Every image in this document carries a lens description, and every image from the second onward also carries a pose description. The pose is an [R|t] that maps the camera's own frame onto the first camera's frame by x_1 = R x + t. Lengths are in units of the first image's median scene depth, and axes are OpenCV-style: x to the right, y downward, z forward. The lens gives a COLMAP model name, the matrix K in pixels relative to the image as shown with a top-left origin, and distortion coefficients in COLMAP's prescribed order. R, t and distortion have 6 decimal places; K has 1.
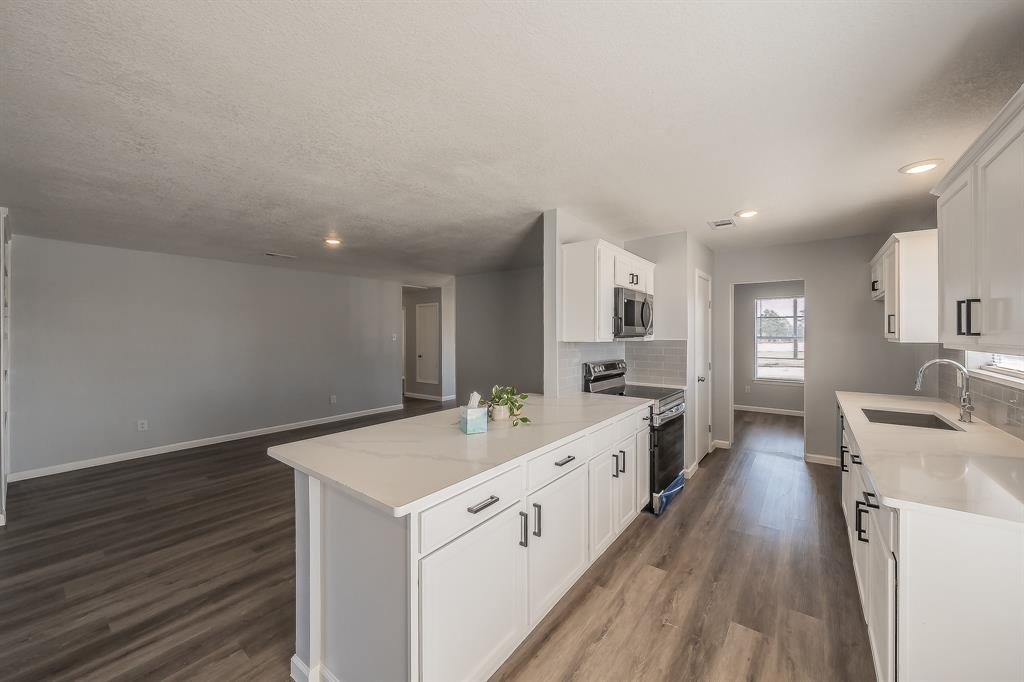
lens RADIAL K [[382.2, 0, 515.2], [0, 382.2, 335.3], [0, 0, 1]] dist [-0.001665, -0.000032]
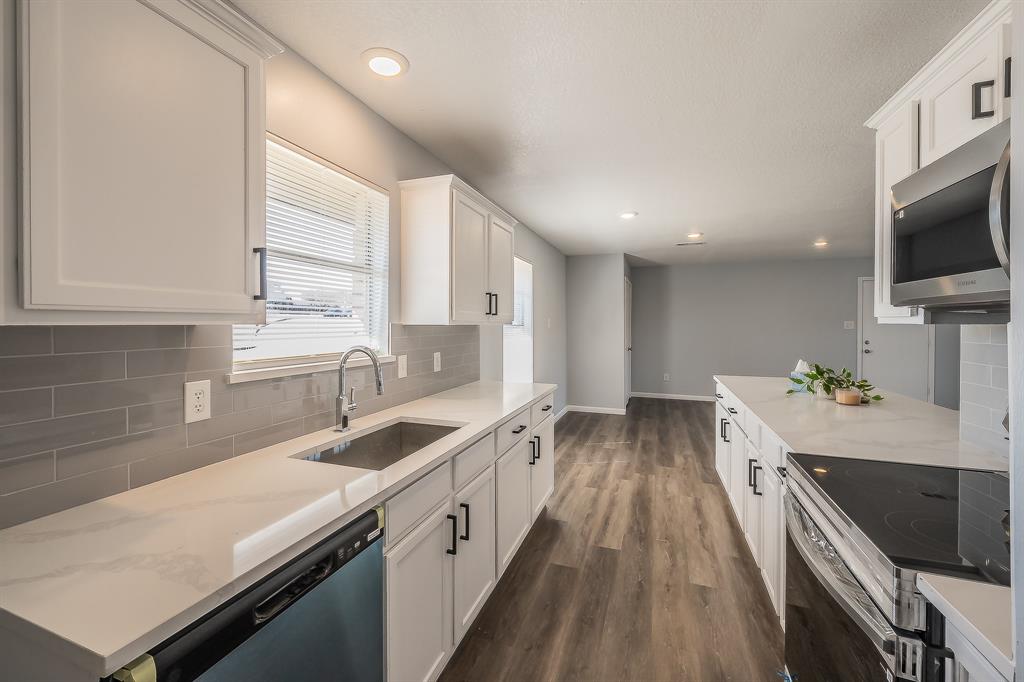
lens RADIAL K [[429.9, 0, 491.3], [0, 429.9, 326.8], [0, 0, 1]] dist [0.001933, -0.000403]
pose [[-0.959969, 0.005320, -0.280057, 1.019050], [0.002143, 0.999930, 0.011652, 0.016603], [0.280100, 0.010586, -0.959913, 1.665066]]
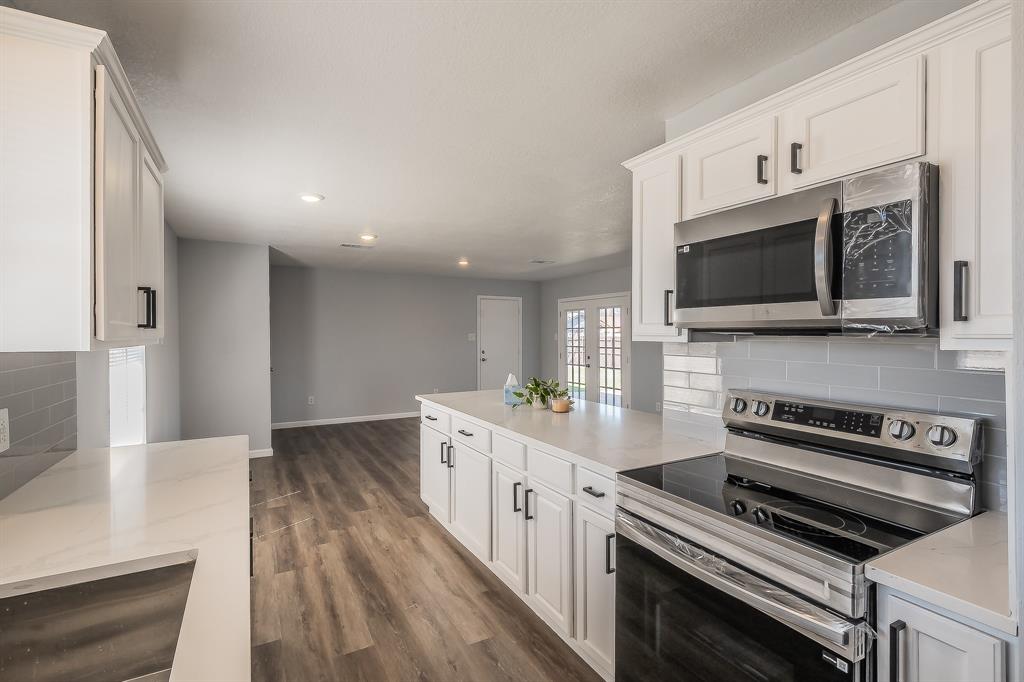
lens RADIAL K [[480.5, 0, 516.0], [0, 480.5, 335.7], [0, 0, 1]] dist [0.005382, -0.000634]
pose [[-0.394408, 0.007881, -0.918902, 1.123647], [0.000624, 0.999965, 0.008308, 0.003840], [0.918935, 0.002704, -0.394399, 1.336583]]
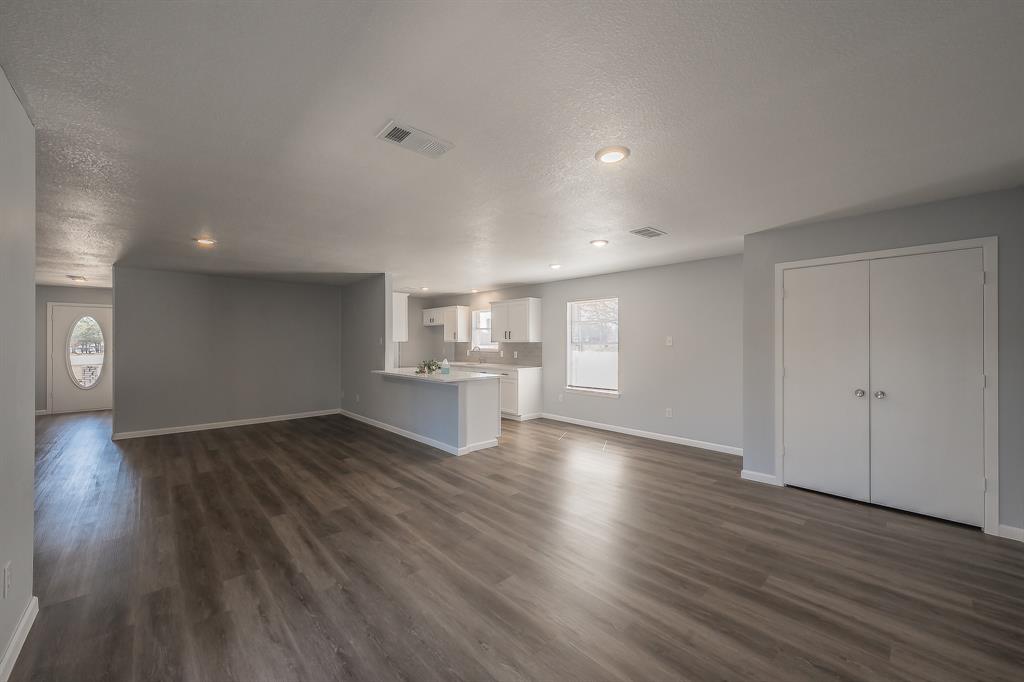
lens RADIAL K [[396.7, 0, 508.1], [0, 396.7, 341.9], [0, 0, 1]] dist [-0.000093, -0.000054]
pose [[0.176372, 0.003191, 0.984318, -2.160647], [0.003475, 0.999986, -0.003864, 0.034239], [-0.984317, 0.004102, 0.176359, 0.067472]]
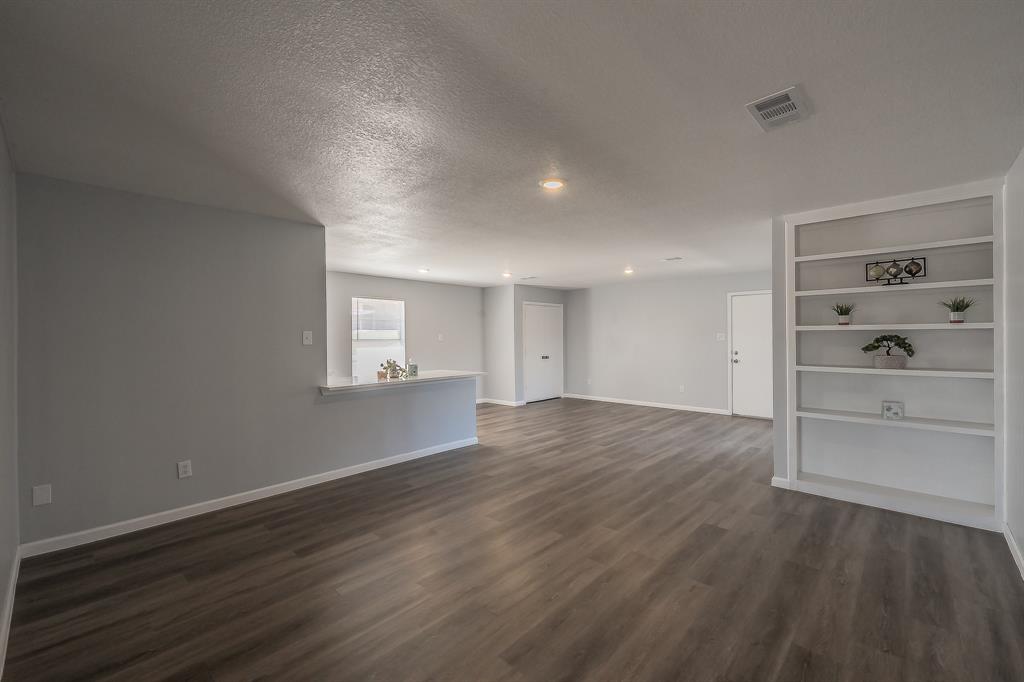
lens RADIAL K [[429.9, 0, 512.1], [0, 429.9, 338.2], [0, 0, 1]] dist [0.001933, -0.000403]
pose [[-0.995251, 0.013234, 0.096434, -0.760155], [0.013717, 0.999896, 0.004342, 0.018123], [-0.096367, 0.005645, -0.995330, 2.780818]]
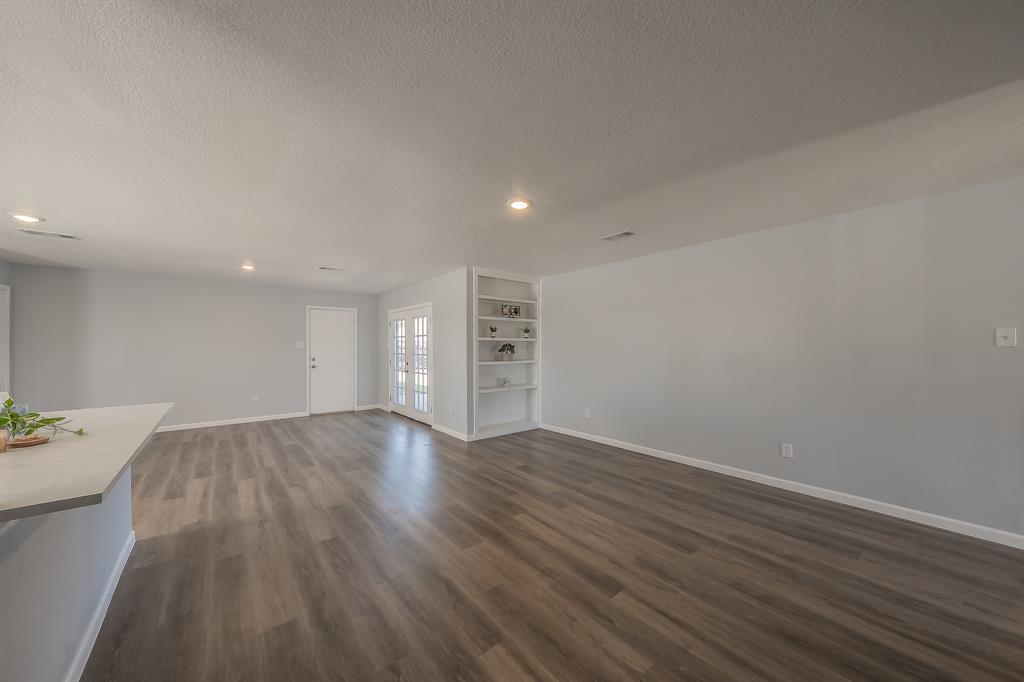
lens RADIAL K [[357.5, 0, 506.5], [0, 357.5, 348.3], [0, 0, 1]] dist [-0.003565, -0.000094]
pose [[-0.236372, 0.012143, -0.971587, 0.313071], [-0.000151, 0.999921, 0.012534, 0.031572], [0.971663, 0.003109, -0.236352, 1.818127]]
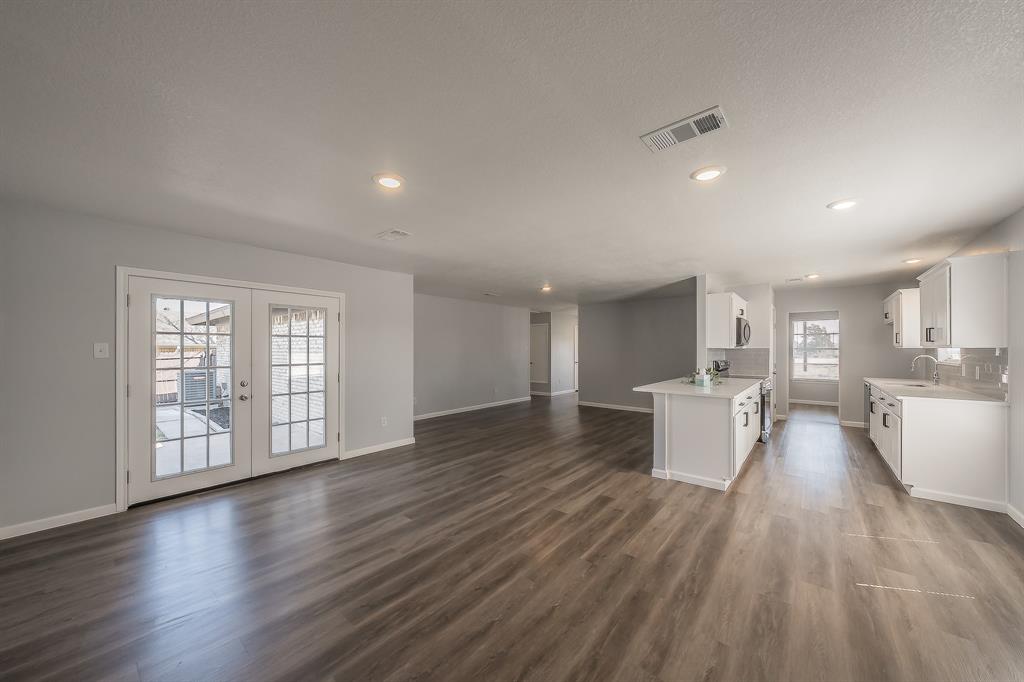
lens RADIAL K [[358.0, 0, 510.6], [0, 358.0, 347.0], [0, 0, 1]] dist [-0.007171, -0.000136]
pose [[0.998923, 0.002259, -0.046345, -0.890922], [-0.002771, 0.999936, -0.010992, 0.041407], [0.046317, 0.011108, 0.998865, -0.886626]]
